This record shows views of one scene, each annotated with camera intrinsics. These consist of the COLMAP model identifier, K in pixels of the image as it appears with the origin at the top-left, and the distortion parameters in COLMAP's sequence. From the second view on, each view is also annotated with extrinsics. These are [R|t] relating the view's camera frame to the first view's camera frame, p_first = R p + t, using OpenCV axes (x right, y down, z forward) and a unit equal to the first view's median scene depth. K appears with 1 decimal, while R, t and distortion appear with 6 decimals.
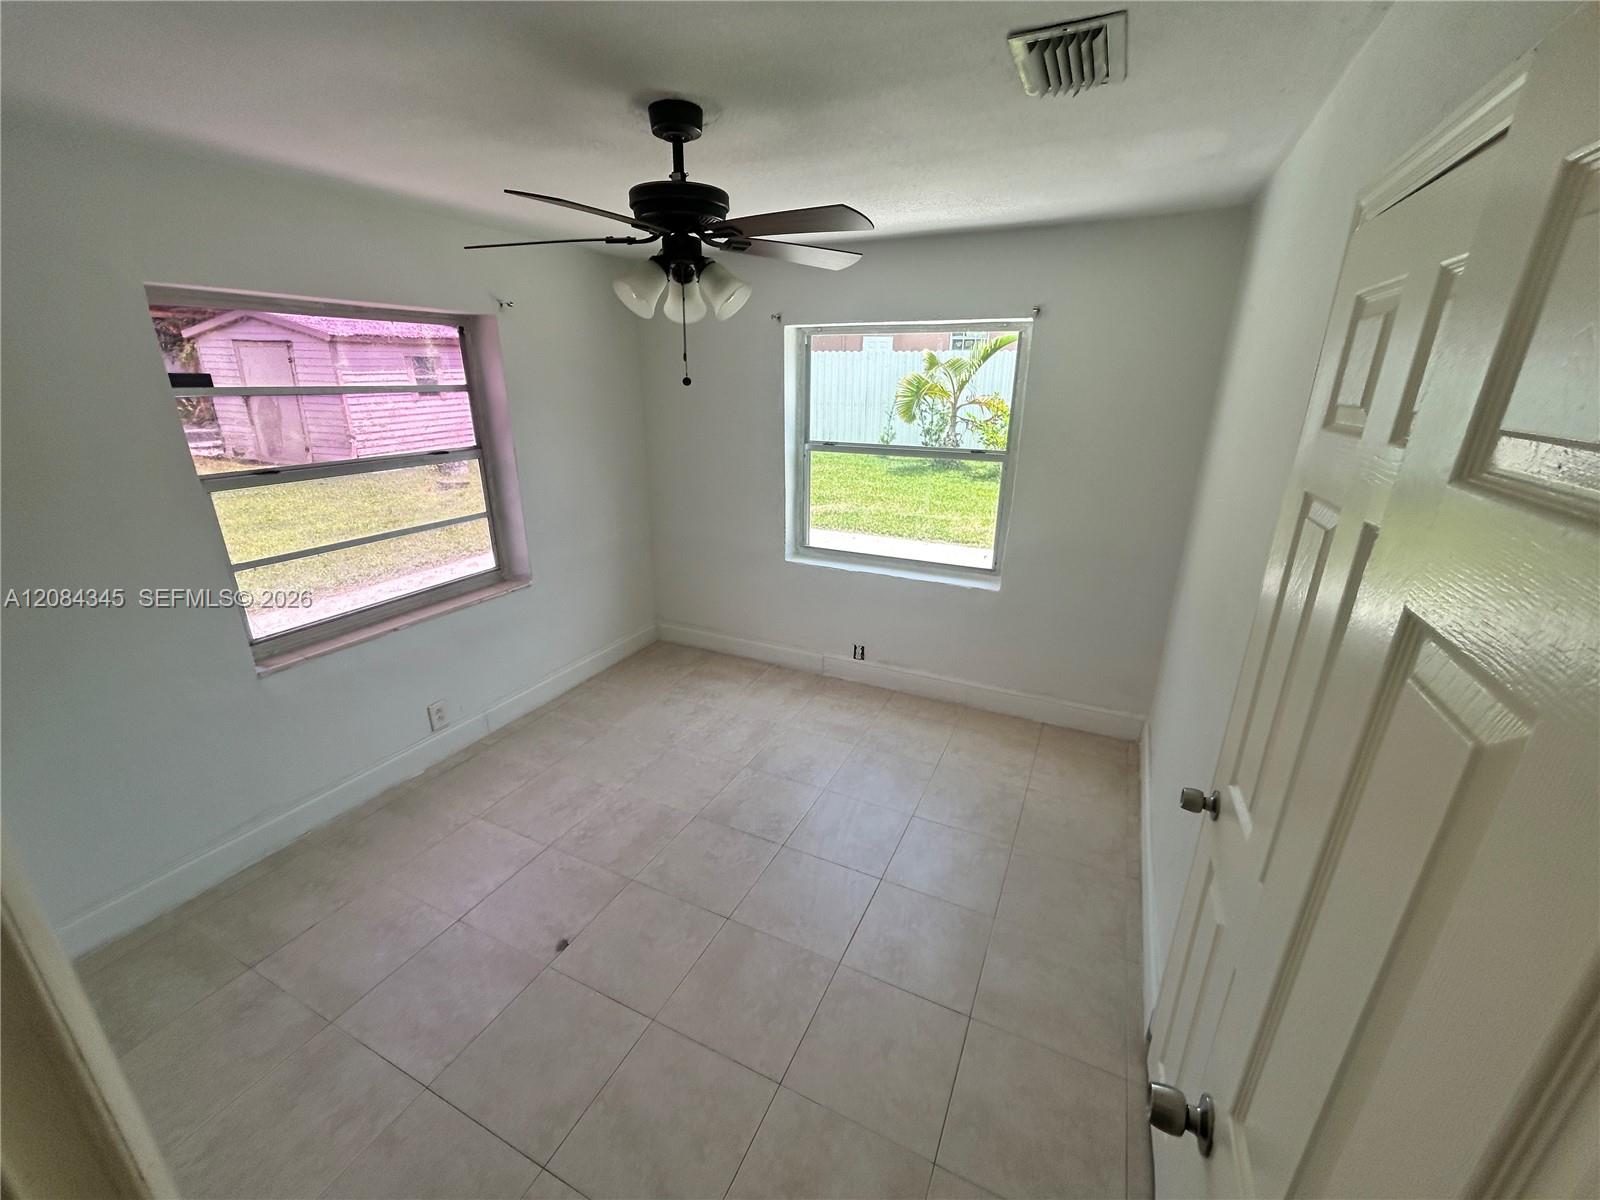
lens RADIAL K [[648.0, 0, 798.7], [0, 648.0, 600.2], [0, 0, 1]] dist [-0.000998, 0.000898]
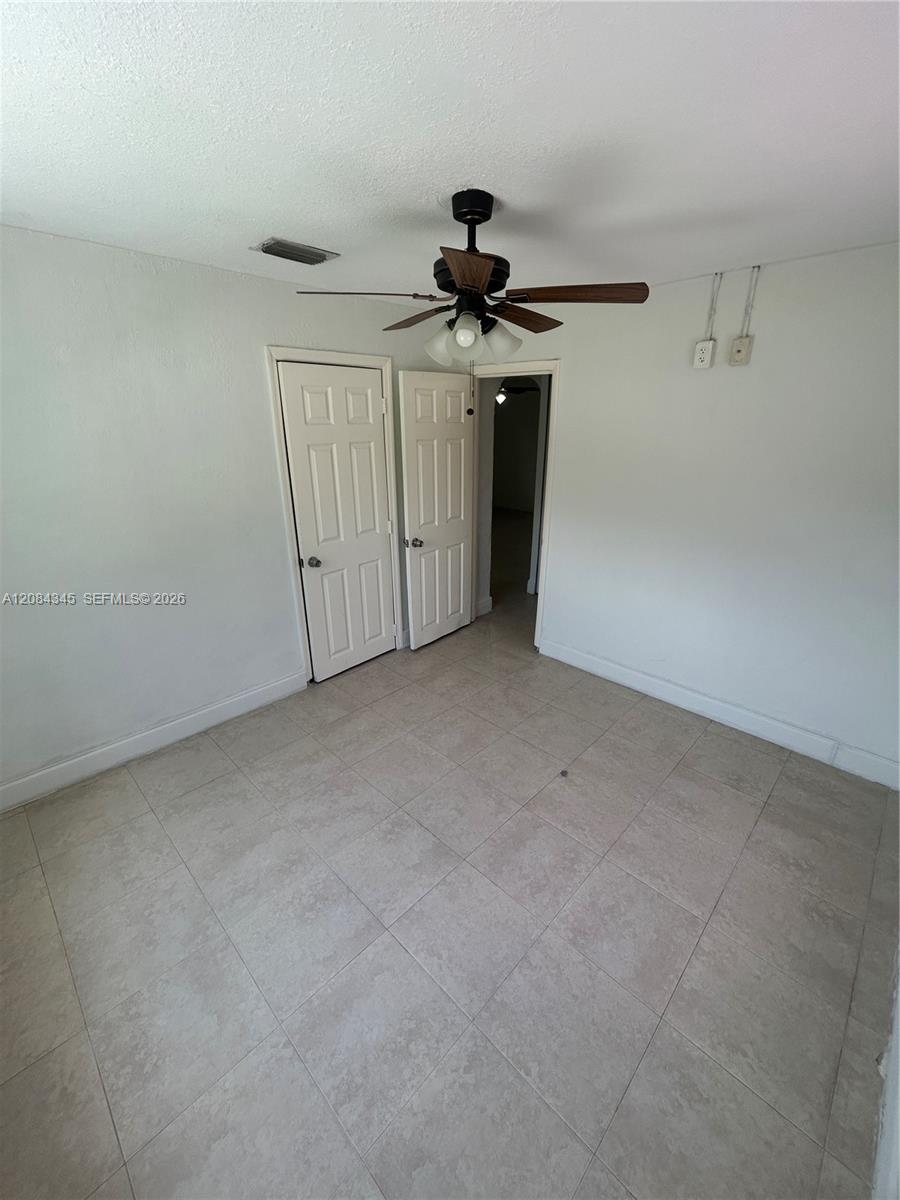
lens RADIAL K [[484.0, 0, 450.0], [0, 484.0, 600.0], [0, 0, 1]] dist [0.009074, -0.005398]
pose [[-0.947170, -0.122994, 0.296211, -0.325777], [0.096414, 0.771647, 0.628701, -0.464332], [-0.305897, 0.624046, -0.719023, 1.363494]]
